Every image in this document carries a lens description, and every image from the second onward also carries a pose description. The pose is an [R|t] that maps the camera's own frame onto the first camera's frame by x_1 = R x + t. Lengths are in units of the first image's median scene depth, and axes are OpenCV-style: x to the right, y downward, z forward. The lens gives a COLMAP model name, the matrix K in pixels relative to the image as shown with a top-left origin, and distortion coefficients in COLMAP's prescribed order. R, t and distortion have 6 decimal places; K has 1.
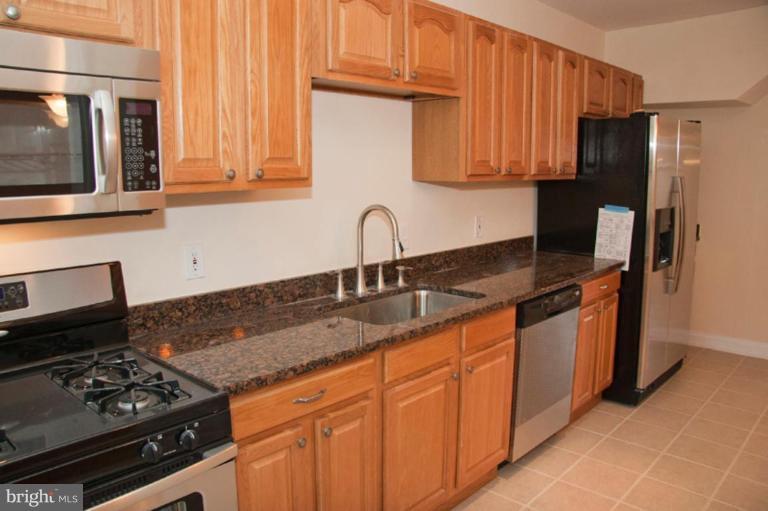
lens RADIAL K [[591.5, 0, 384.0], [0, 591.5, 255.5], [0, 0, 1]] dist [-0.155488, 0.000895]
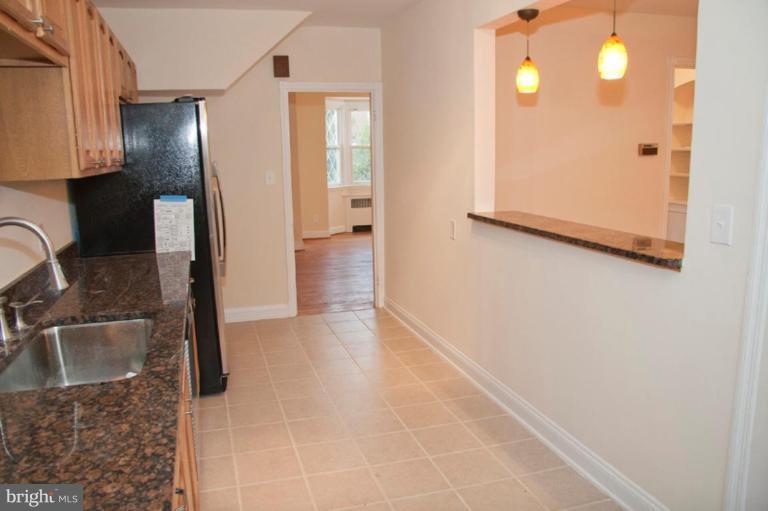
lens RADIAL K [[586.9, 0, 372.3], [0, 586.9, 265.4], [0, 0, 1]] dist [-0.164153, 0.113485]
pose [[0.515880, -0.171282, 0.839363, -0.251339], [0.144146, 0.983193, 0.112039, -0.031866], [-0.844446, 0.063192, 0.531900, 0.223672]]
